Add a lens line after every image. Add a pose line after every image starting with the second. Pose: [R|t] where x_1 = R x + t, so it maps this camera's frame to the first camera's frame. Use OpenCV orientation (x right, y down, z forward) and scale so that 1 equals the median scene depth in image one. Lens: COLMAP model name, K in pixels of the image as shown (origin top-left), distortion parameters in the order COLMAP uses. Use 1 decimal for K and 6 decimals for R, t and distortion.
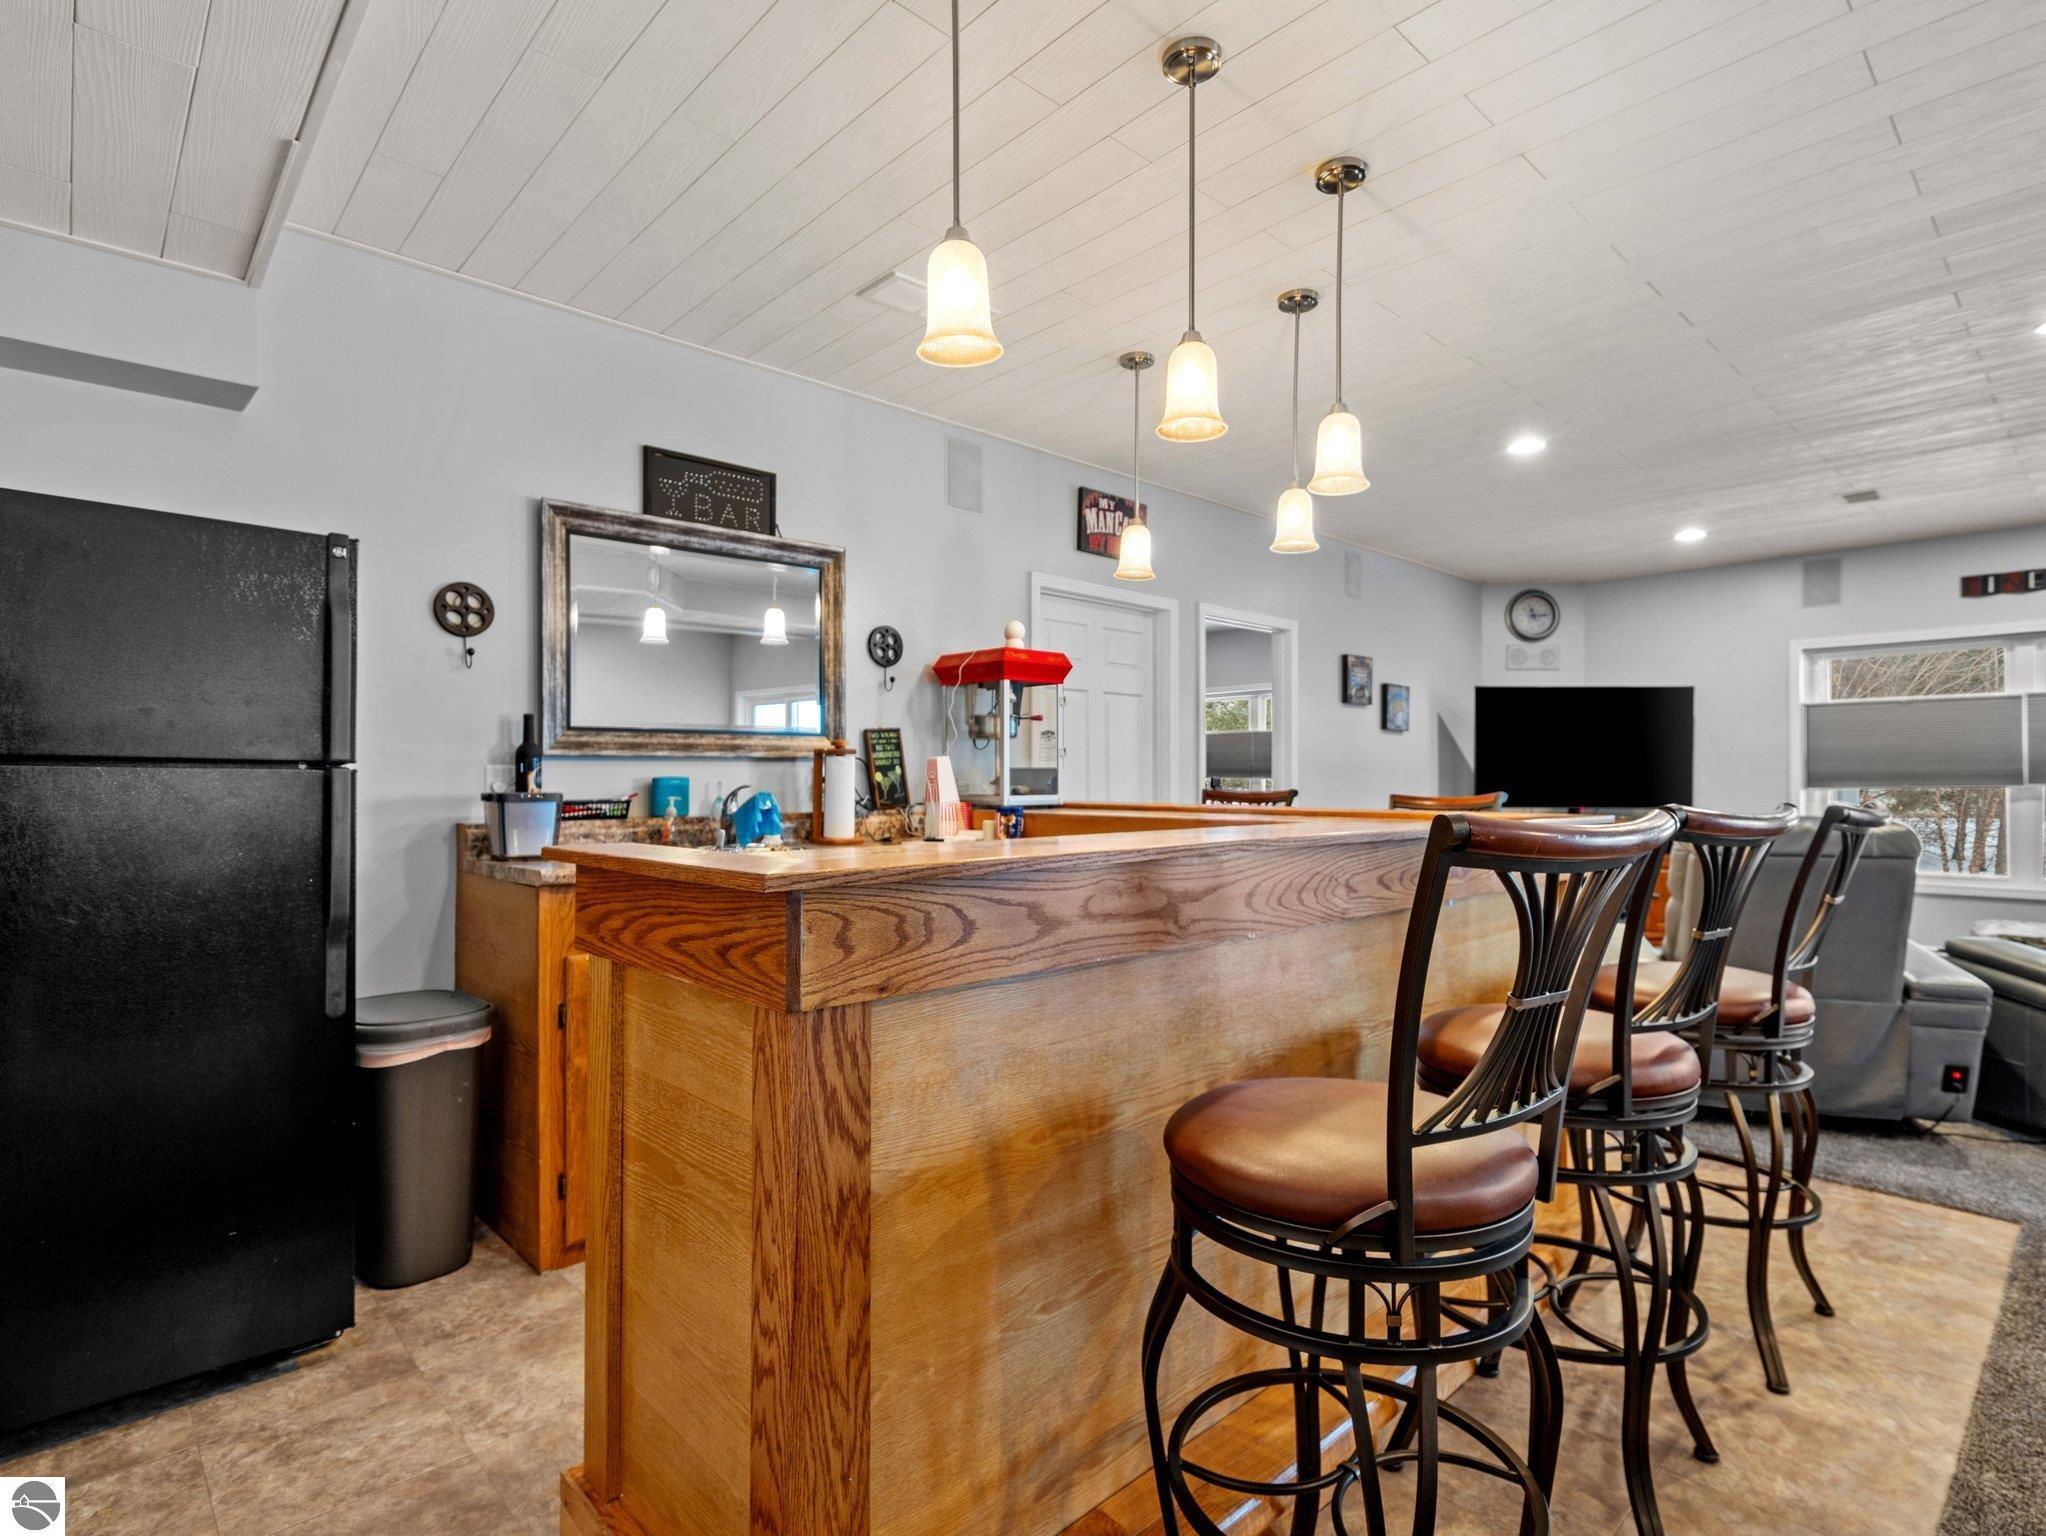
lens RADIAL K [[1037.2, 0, 1022.8], [0, 1037.2, 776.5], [0, 0, 1]] dist [-0.007239, 0.003454]
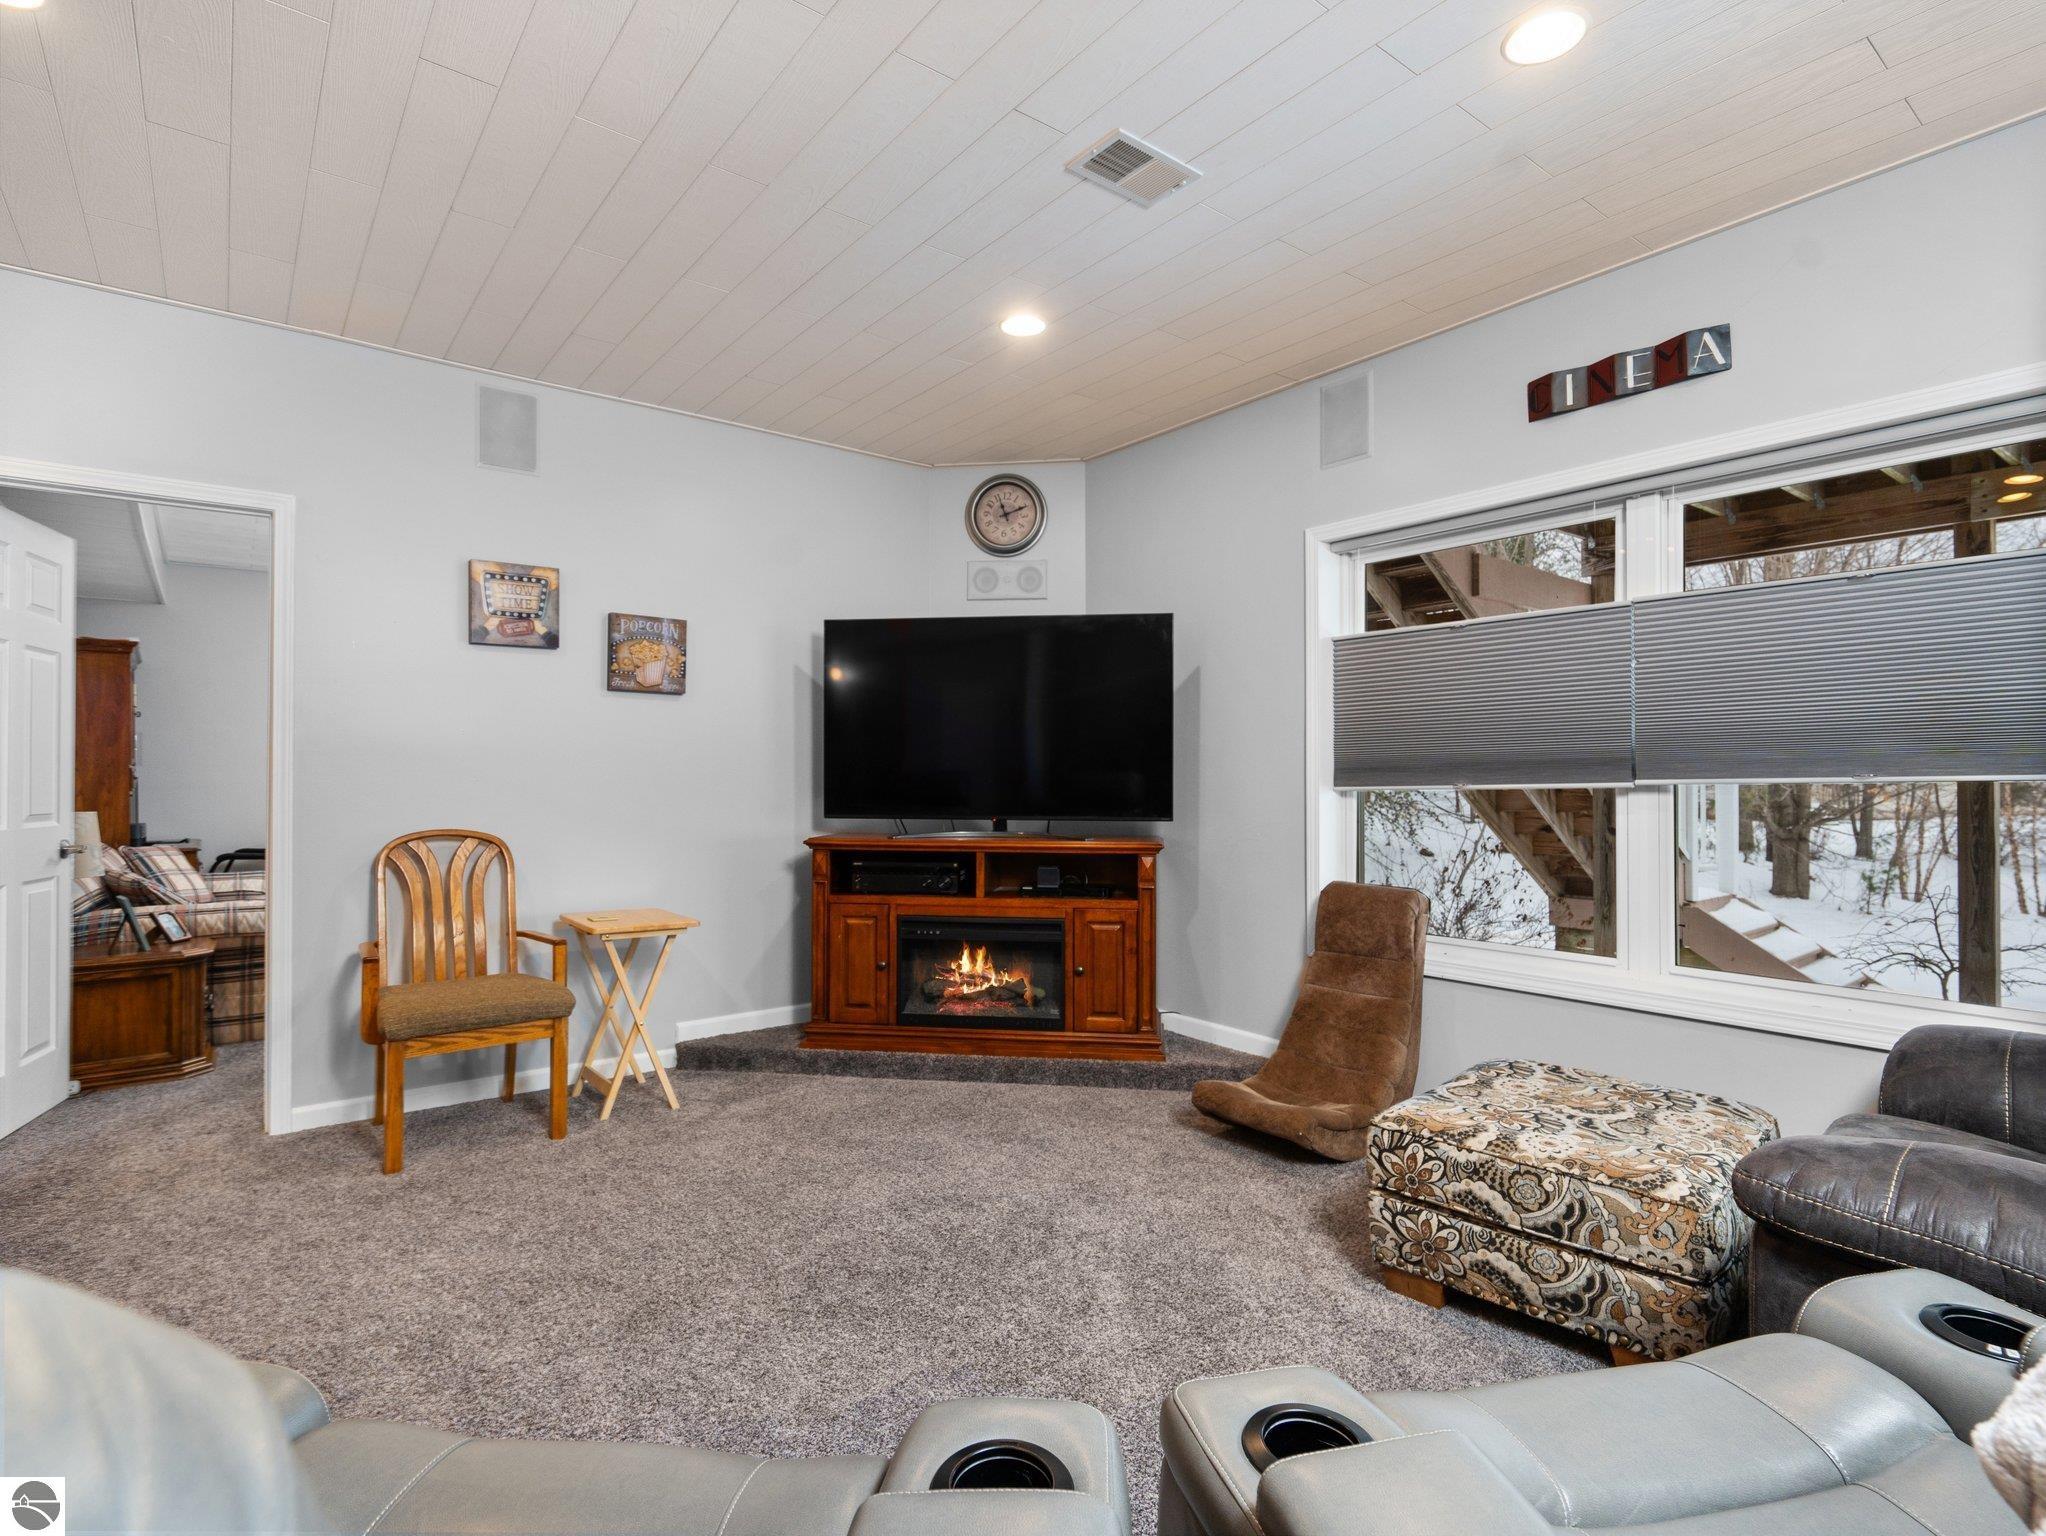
lens RADIAL K [[1037.2, 0, 1025.0], [0, 1037.2, 760.0], [0, 0, 1]] dist [-0.007239, 0.003454]
pose [[0.998068, -0.003571, -0.062030, 0.637980], [0.002889, 0.999934, -0.011089, 0.003010], [0.062065, 0.010888, 0.998013, 0.429881]]
